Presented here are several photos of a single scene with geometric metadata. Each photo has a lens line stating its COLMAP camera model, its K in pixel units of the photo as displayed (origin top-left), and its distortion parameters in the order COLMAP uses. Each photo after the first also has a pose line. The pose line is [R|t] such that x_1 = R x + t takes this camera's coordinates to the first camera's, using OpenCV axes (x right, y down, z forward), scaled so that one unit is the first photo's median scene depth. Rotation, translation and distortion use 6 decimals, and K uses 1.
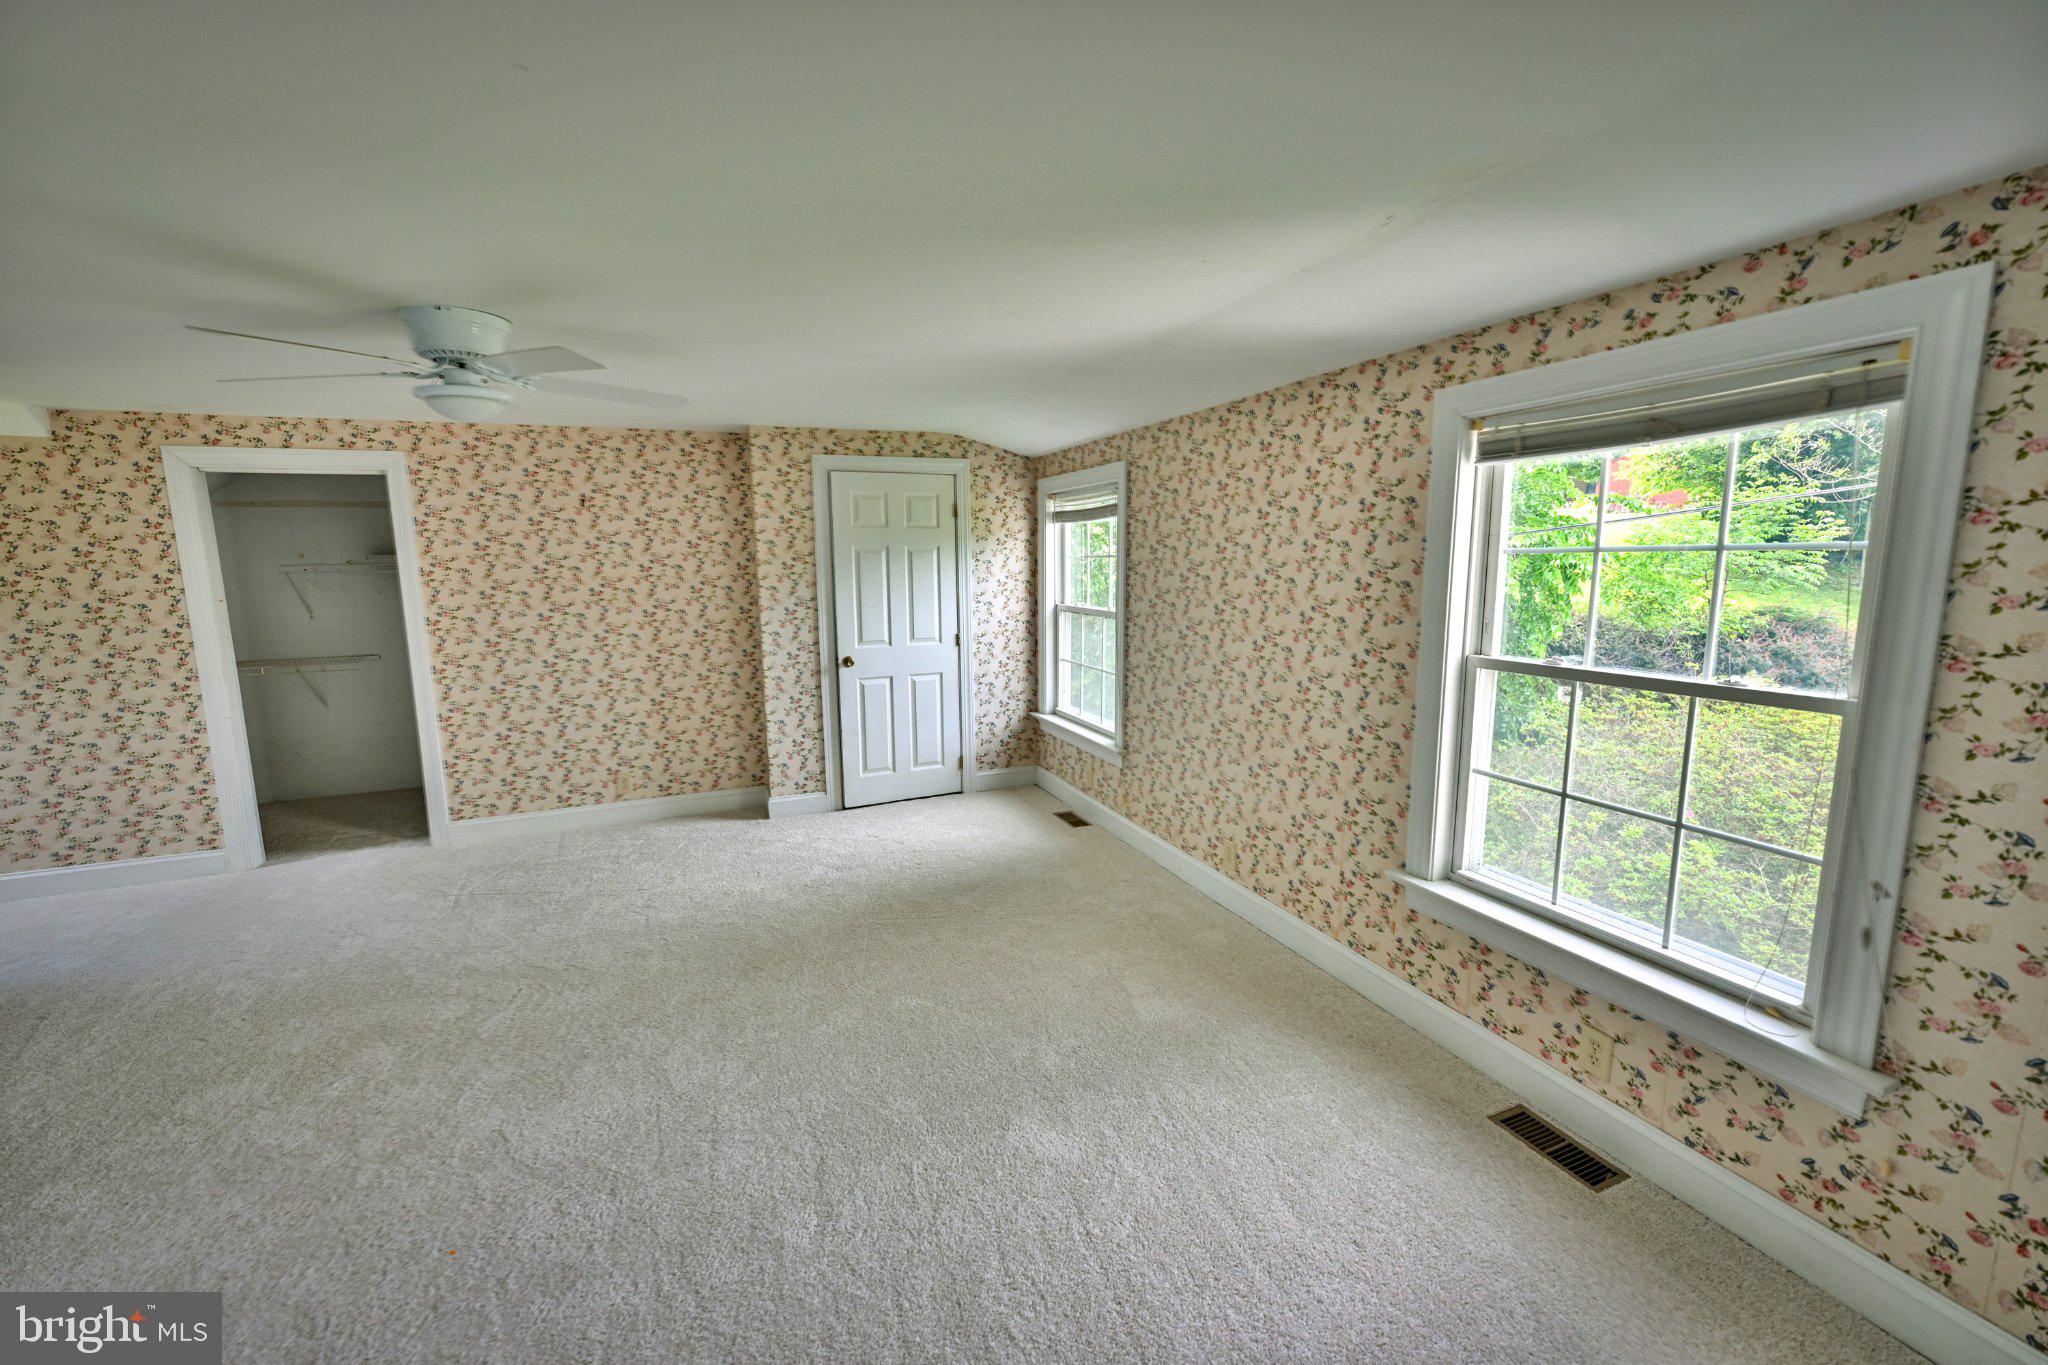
lens RADIAL K [[808.7, 0, 1021.7], [0, 808.7, 676.2], [0, 0, 1]] dist [-0.000344, -0.000438]
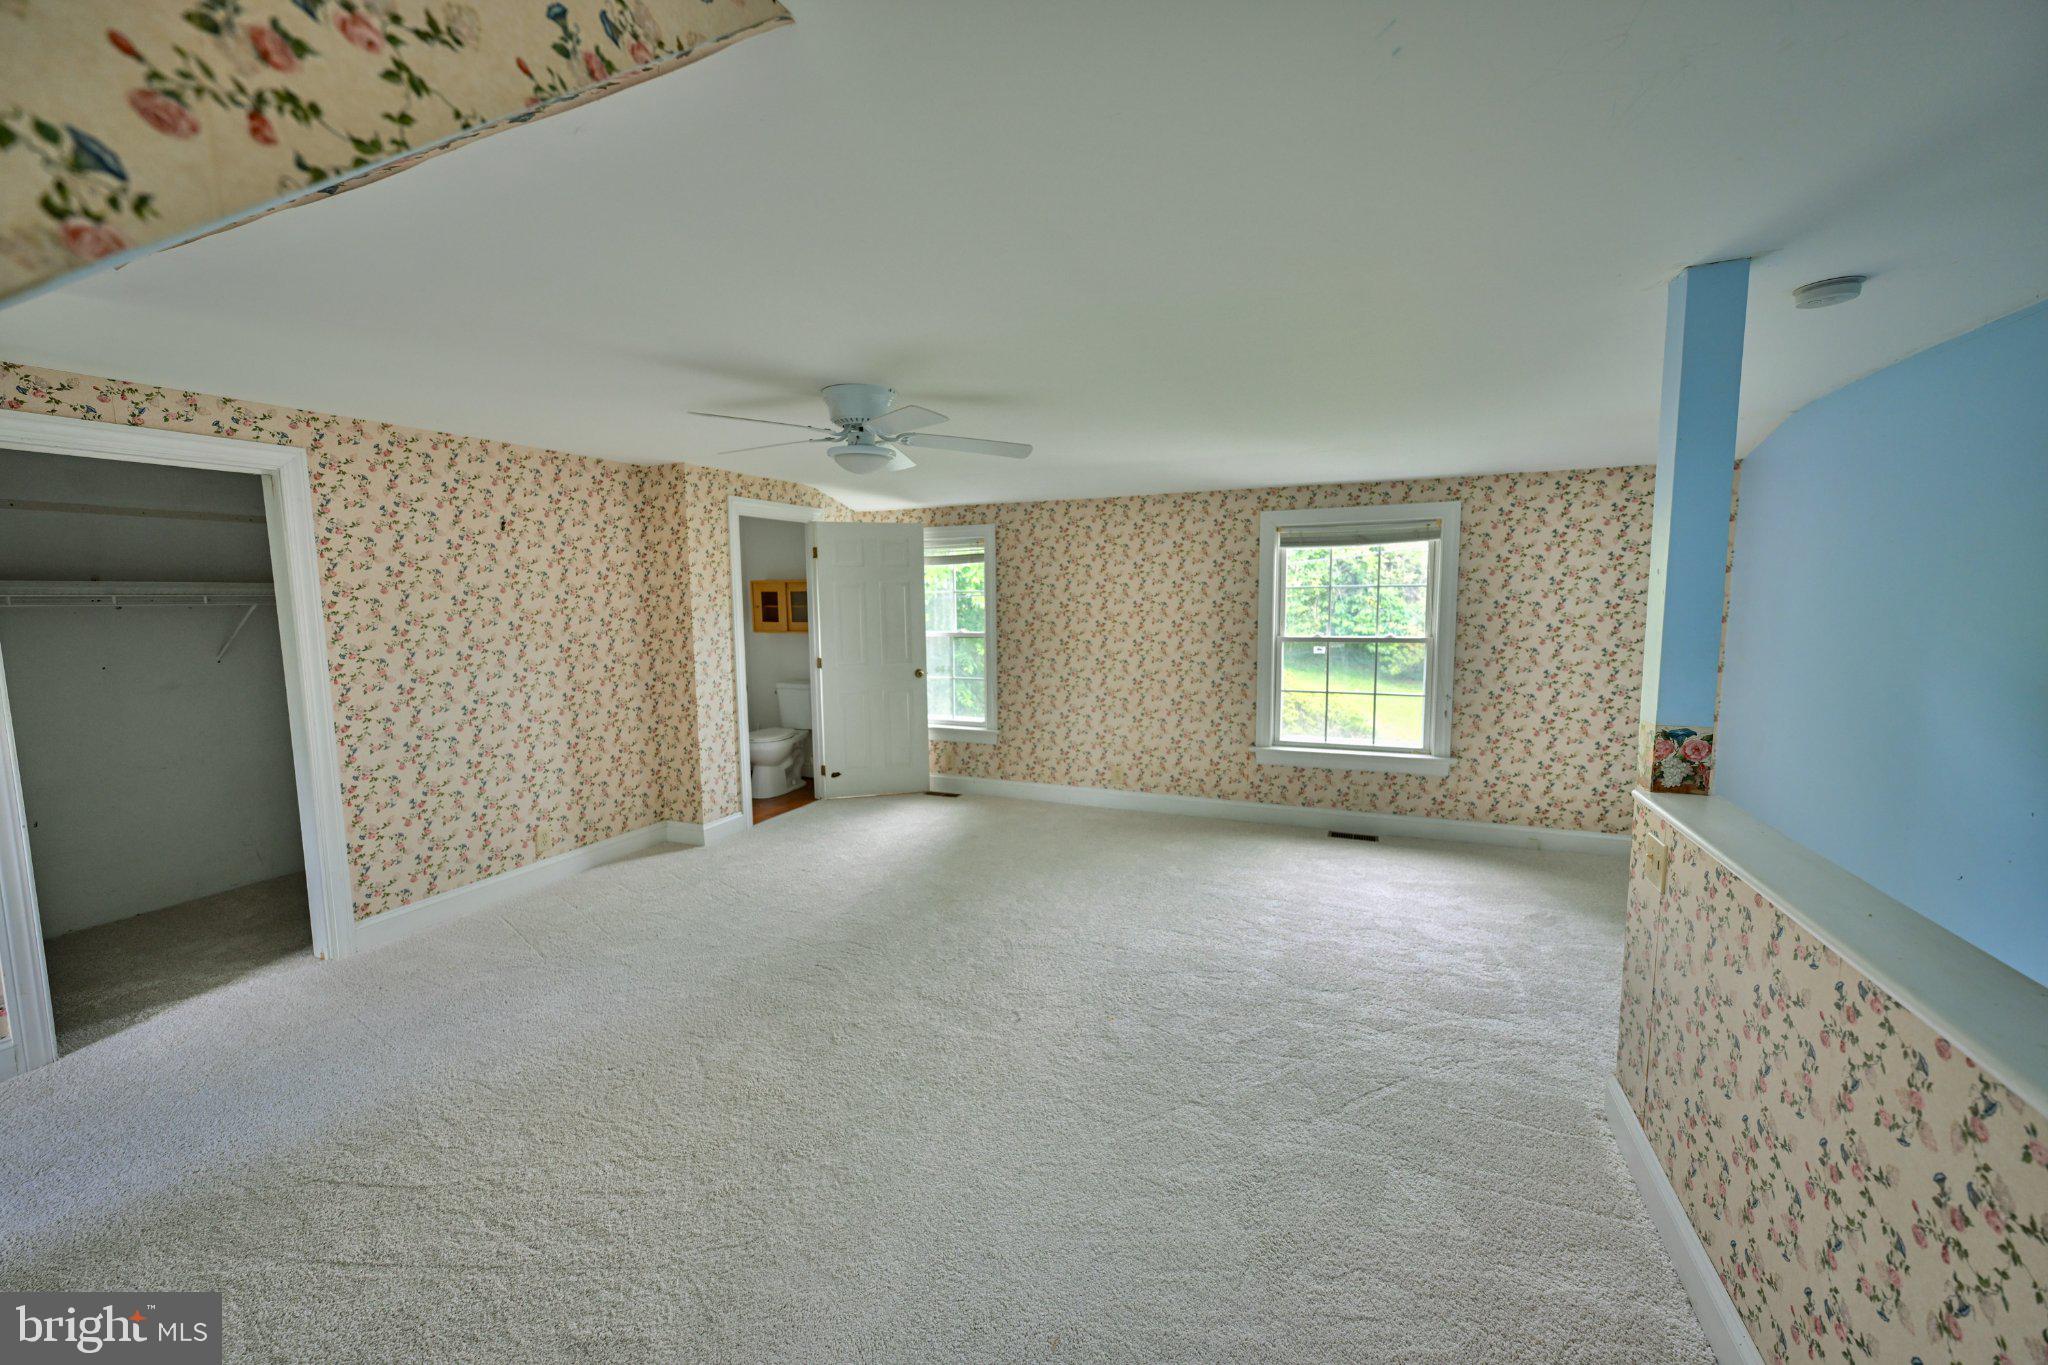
lens RADIAL K [[808.7, 0, 1021.9], [0, 808.7, 682.7], [0, 0, 1]] dist [-0.000344, -0.000438]
pose [[0.708655, -0.069365, 0.702138, -0.819418], [0.103665, 0.994592, -0.006370, 0.023322], [-0.697899, 0.077301, 0.712013, -0.021764]]
